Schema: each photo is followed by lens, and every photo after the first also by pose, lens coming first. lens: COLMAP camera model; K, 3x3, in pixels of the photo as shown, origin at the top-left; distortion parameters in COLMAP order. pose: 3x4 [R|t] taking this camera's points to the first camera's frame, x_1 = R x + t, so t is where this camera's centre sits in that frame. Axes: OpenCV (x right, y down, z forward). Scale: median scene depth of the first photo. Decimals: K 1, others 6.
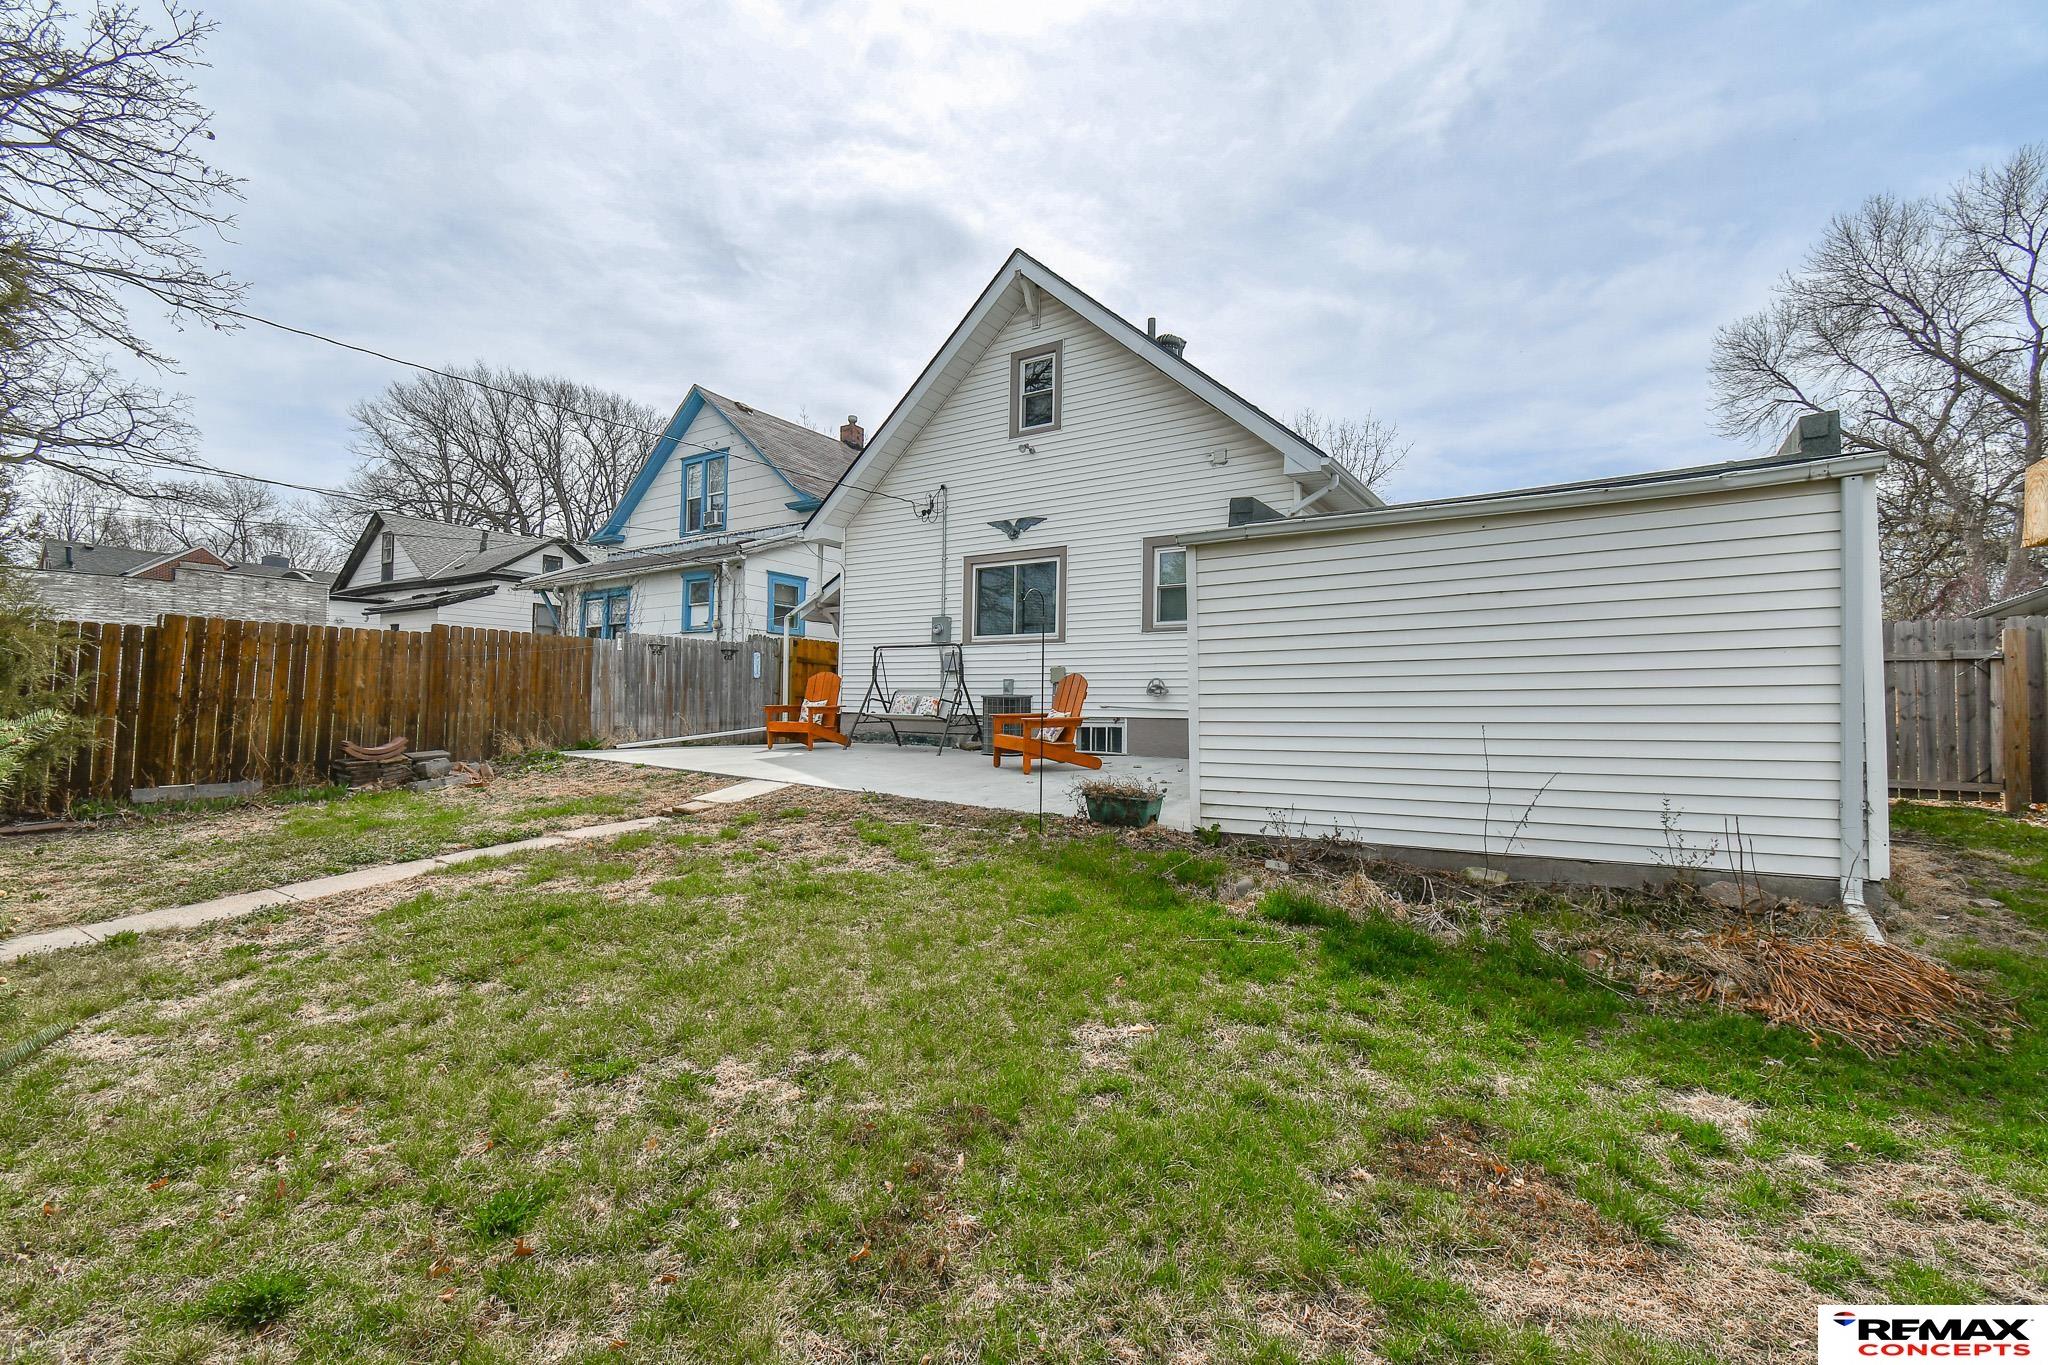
lens RADIAL K [[897.9, 0, 1022.7], [0, 897.9, 681.7], [0, 0, 1]] dist [0.021714, -0.003724]
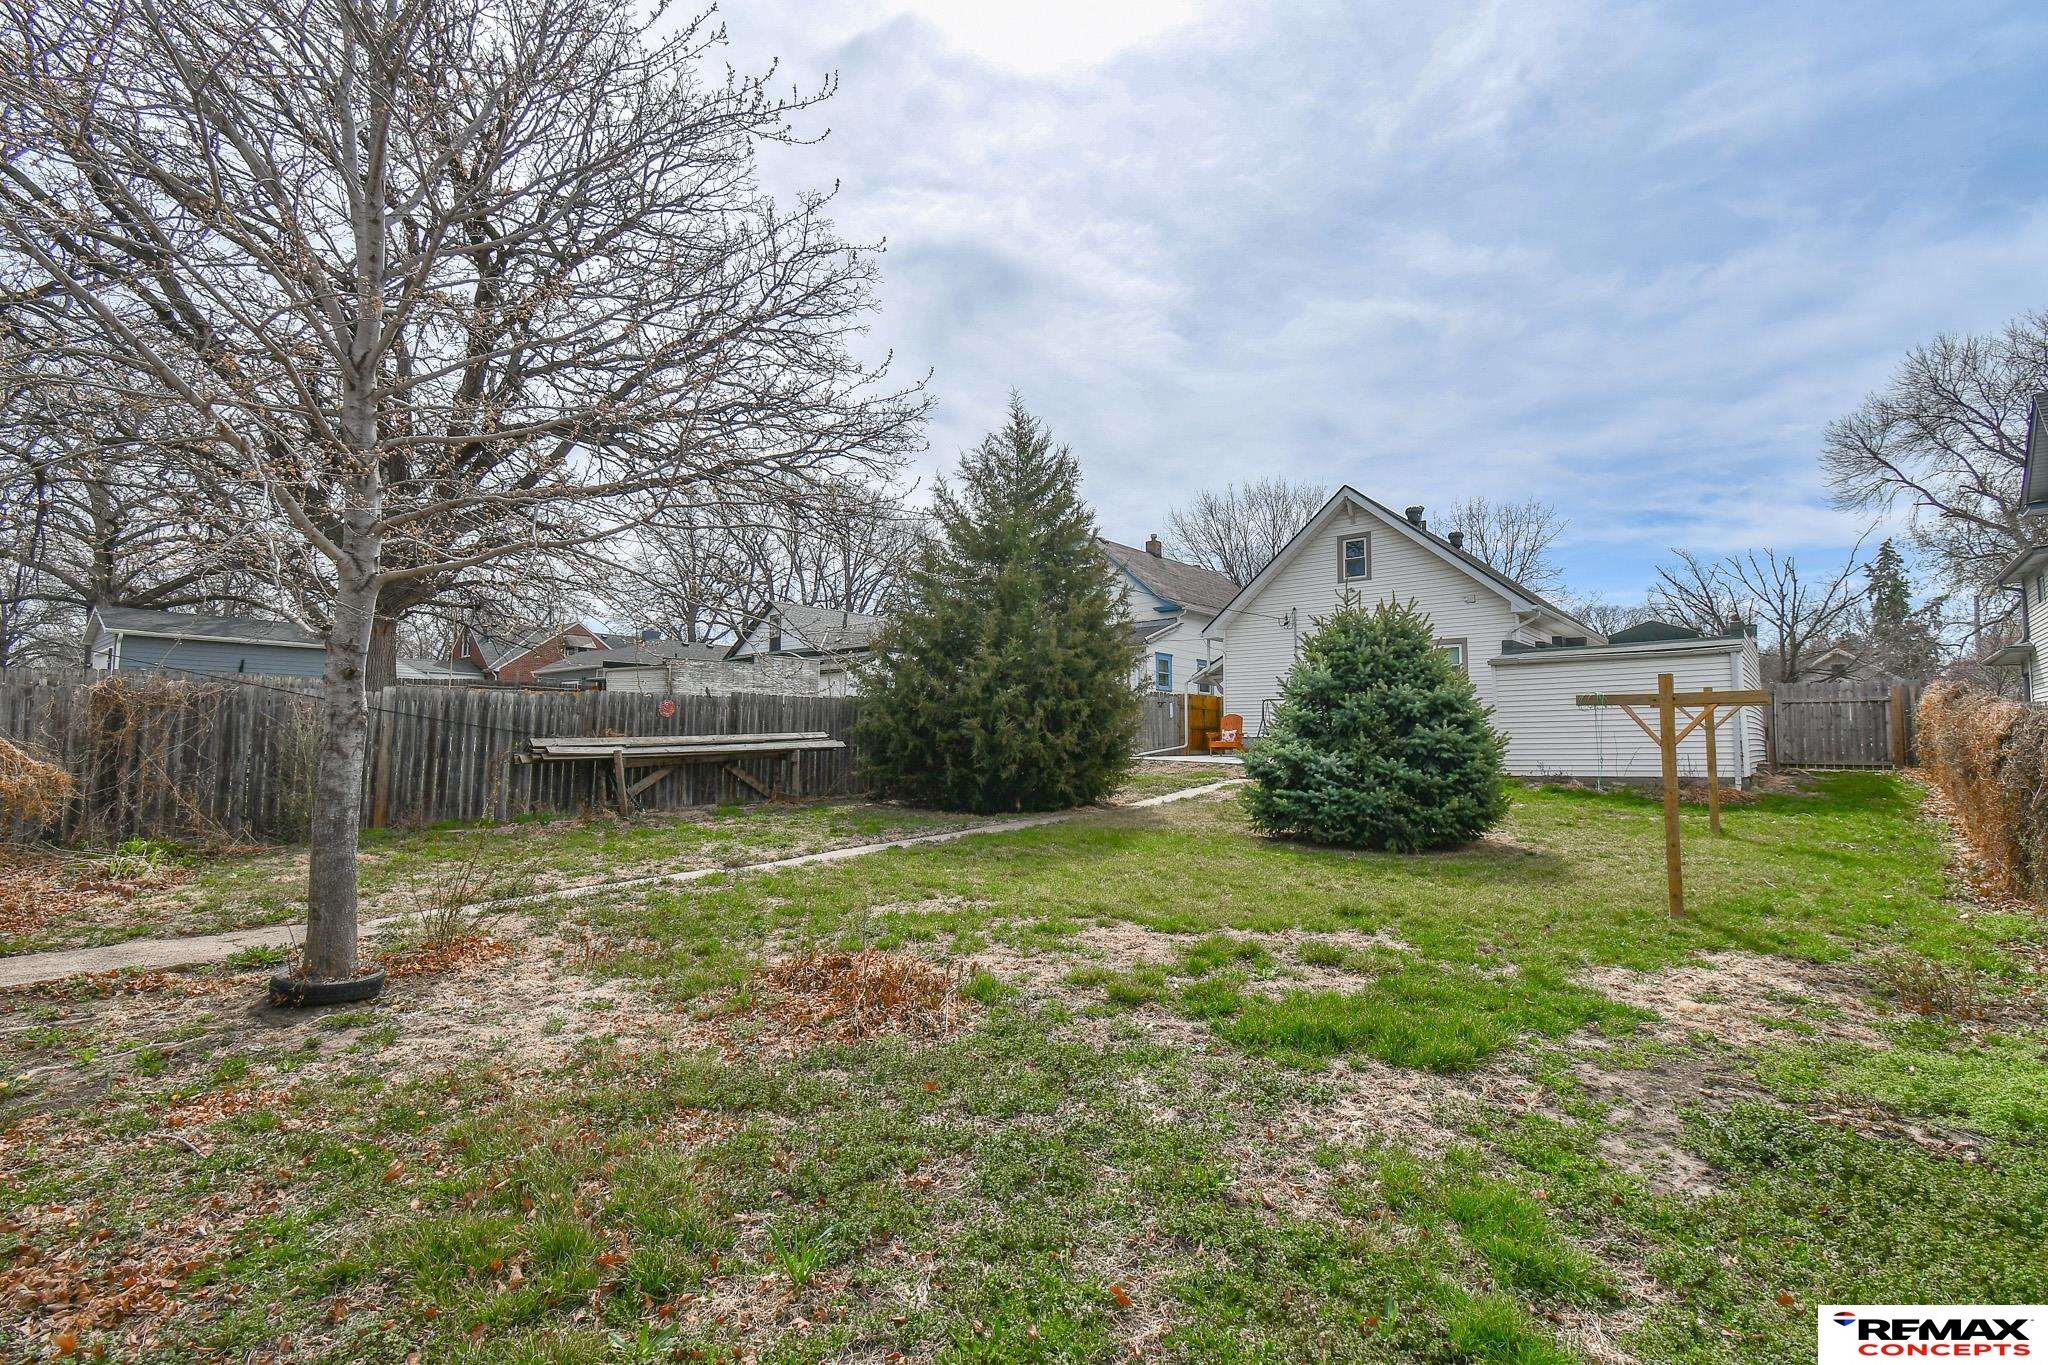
lens RADIAL K [[967.6, 0, 1006.9], [0, 967.6, 672.4], [0, 0, 1]] dist [0.022877, -0.002990]
pose [[0.993336, -0.020957, -0.113331, -0.460943], [0.015730, 0.998779, -0.046820, -0.010946], [0.114174, 0.044726, 0.992453, -1.006817]]
